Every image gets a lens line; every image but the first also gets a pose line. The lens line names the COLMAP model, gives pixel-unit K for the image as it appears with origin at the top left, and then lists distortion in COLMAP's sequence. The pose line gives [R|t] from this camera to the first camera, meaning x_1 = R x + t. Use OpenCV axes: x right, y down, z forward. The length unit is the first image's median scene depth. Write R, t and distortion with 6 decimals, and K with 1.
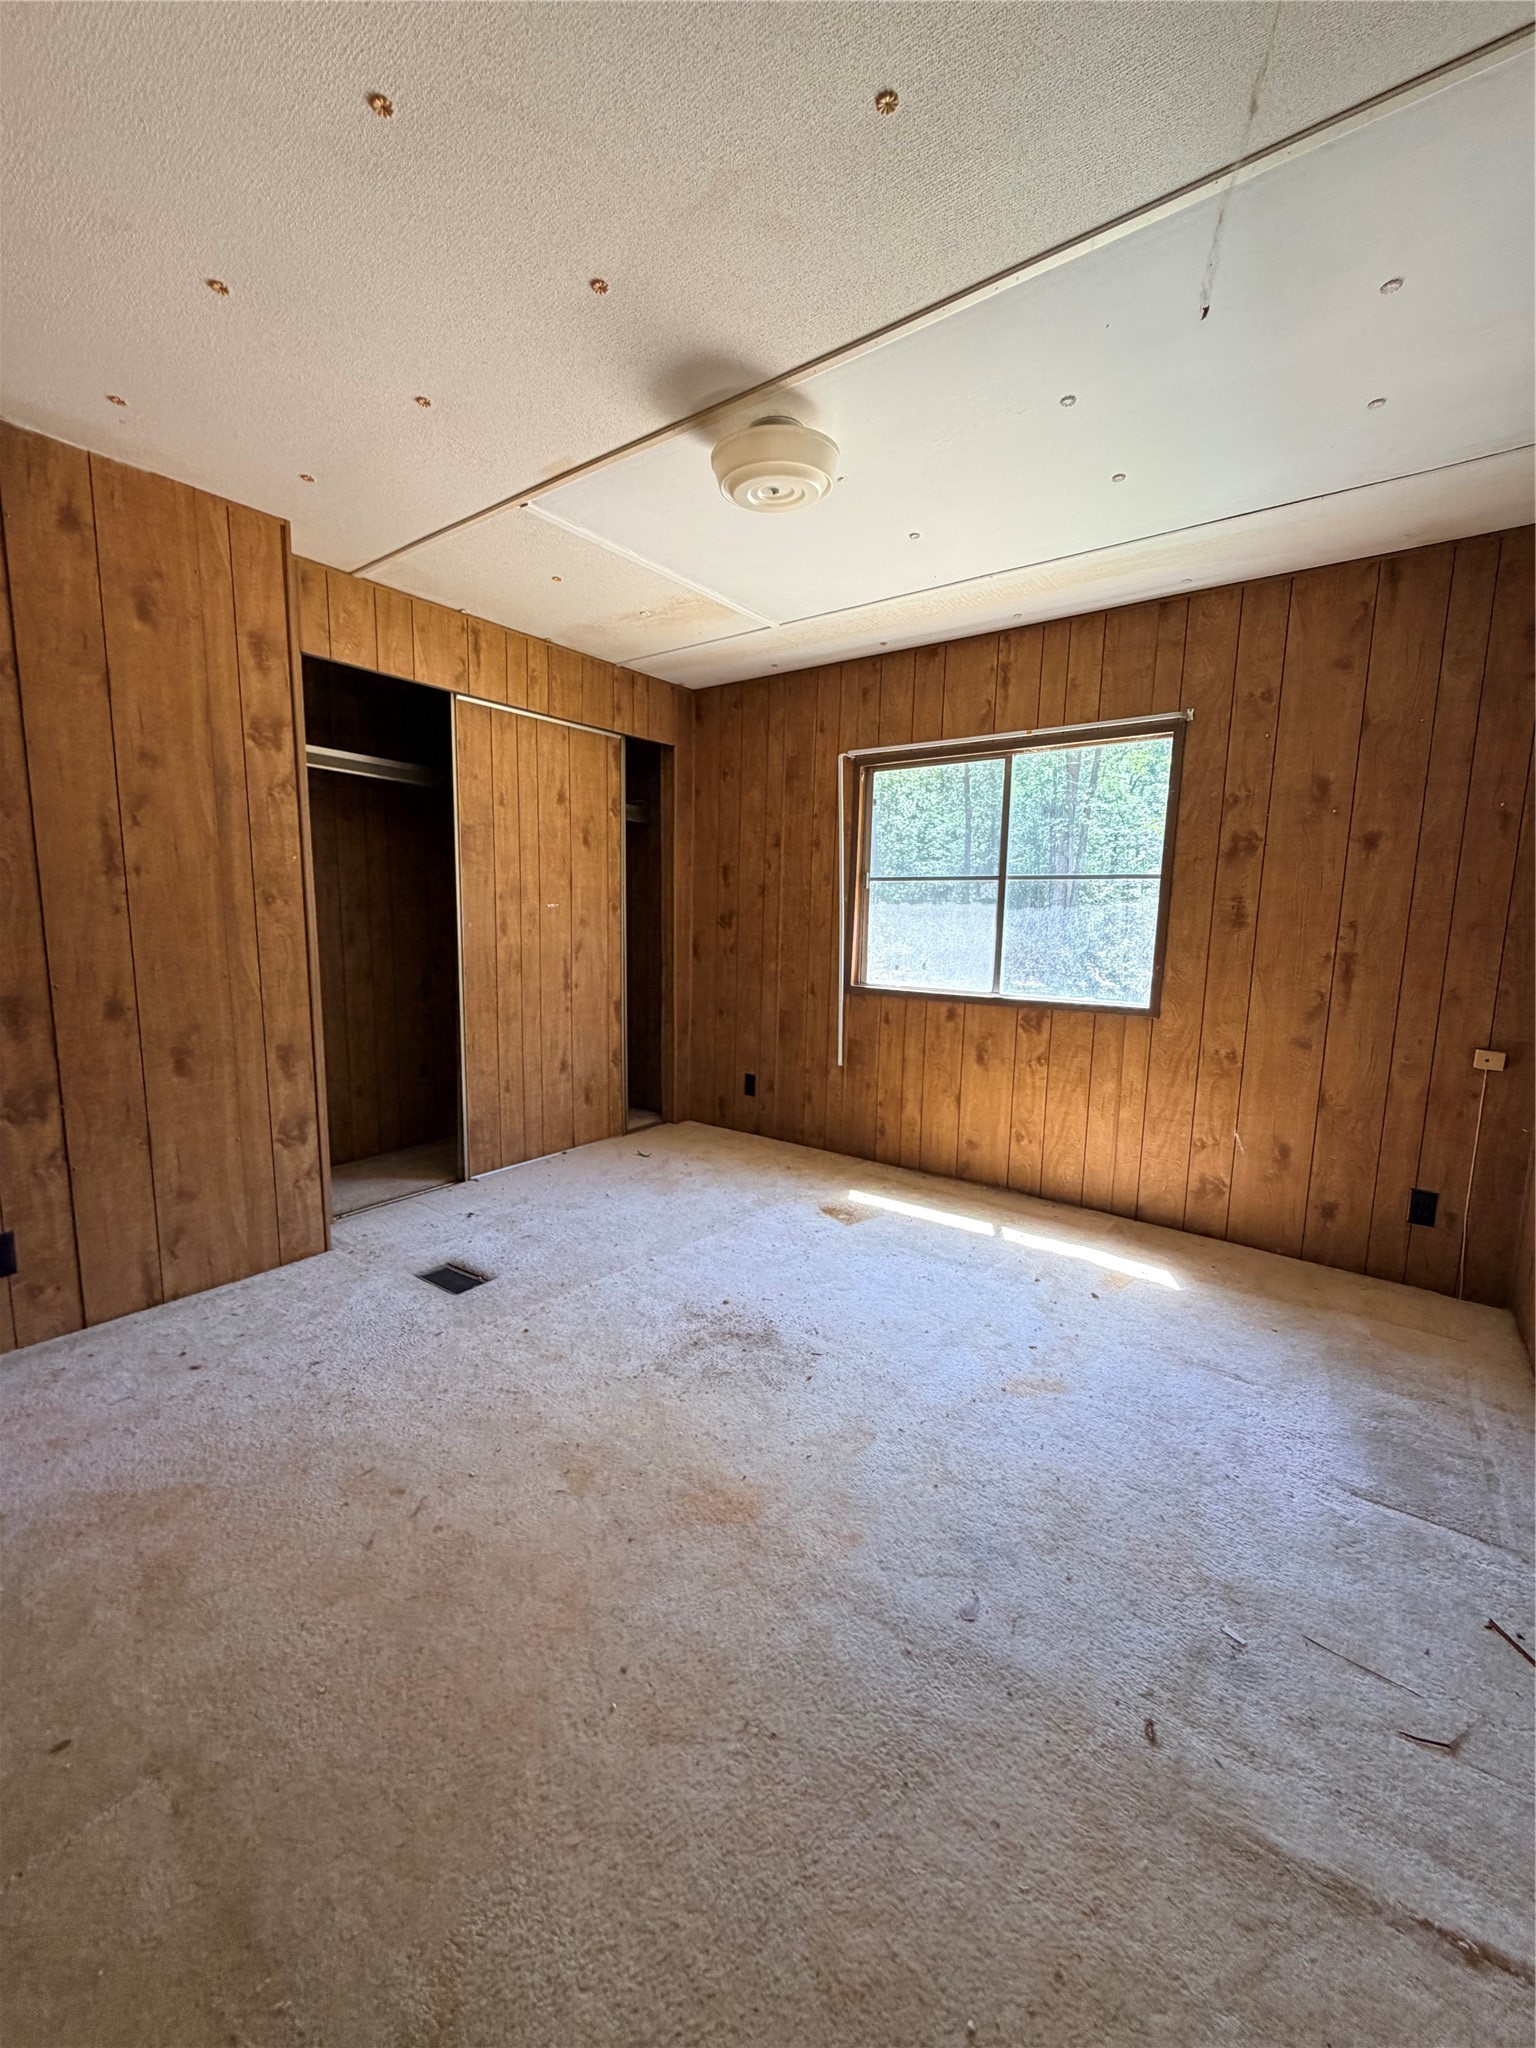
lens RADIAL K [[818.9, 0, 766.5], [0, 818.9, 1015.6], [0, 0, 1]] dist [0.000269, 0.000070]
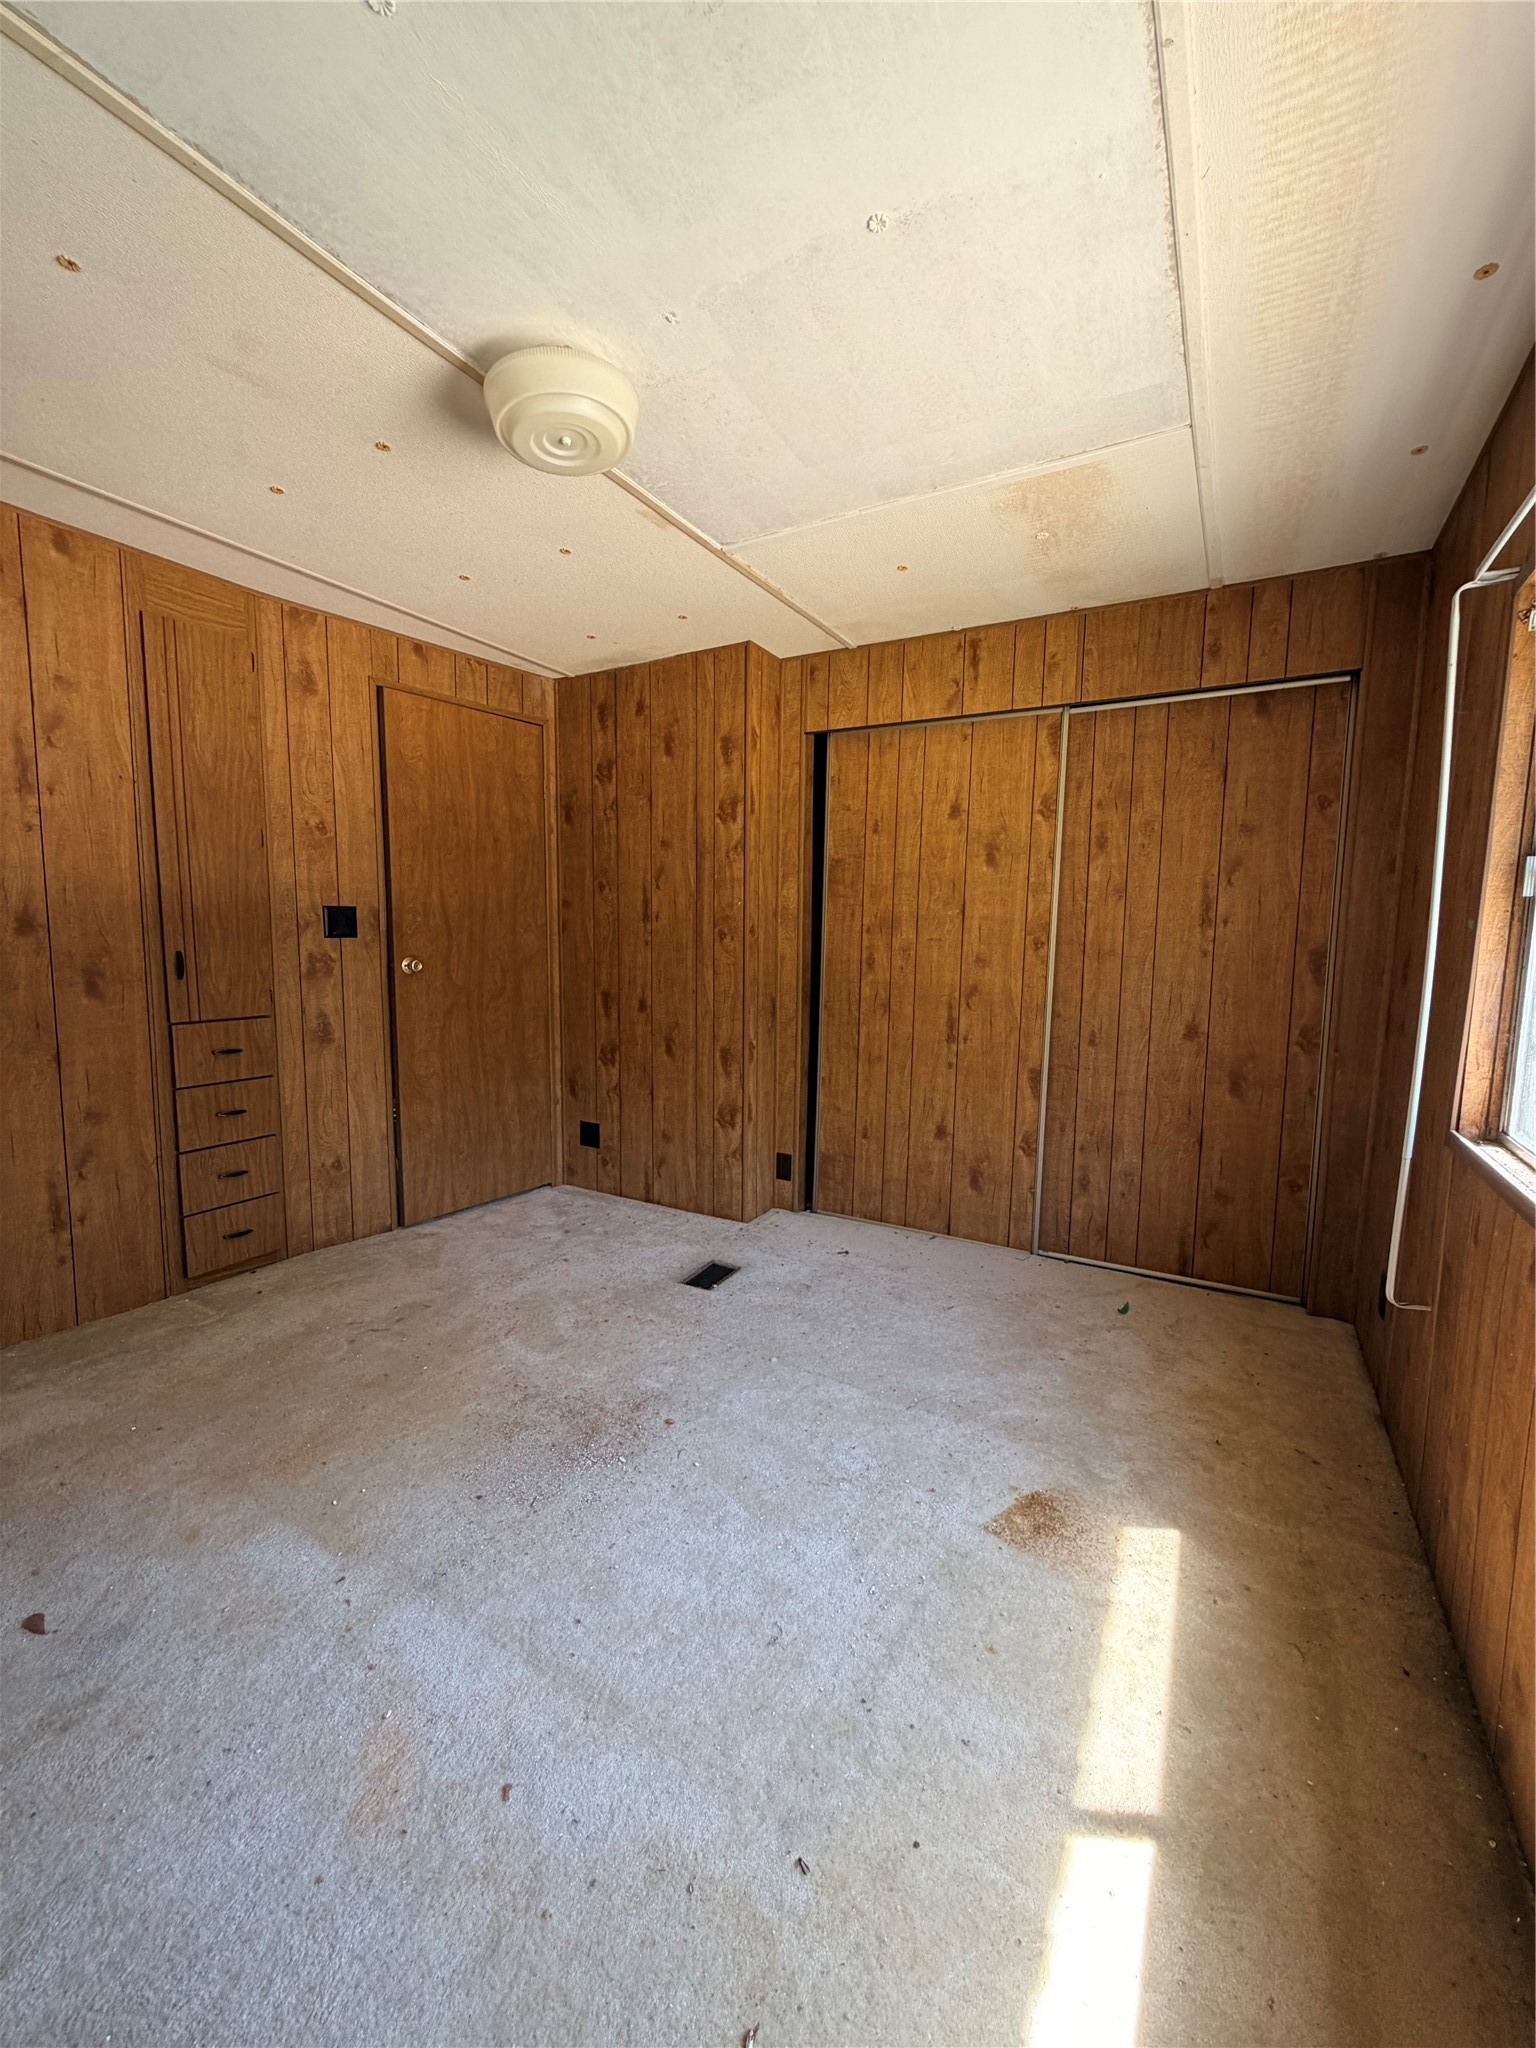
lens RADIAL K [[804.2, 0, 768.0], [0, 804.2, 1024.0], [0, 0, 1]] dist [-0.017670, 0.000016]
pose [[0.129410, 0.087632, -0.987711, 0.593825], [-0.142724, 0.987361, 0.068901, -0.087668], [0.981266, 0.132054, 0.140281, 0.786704]]
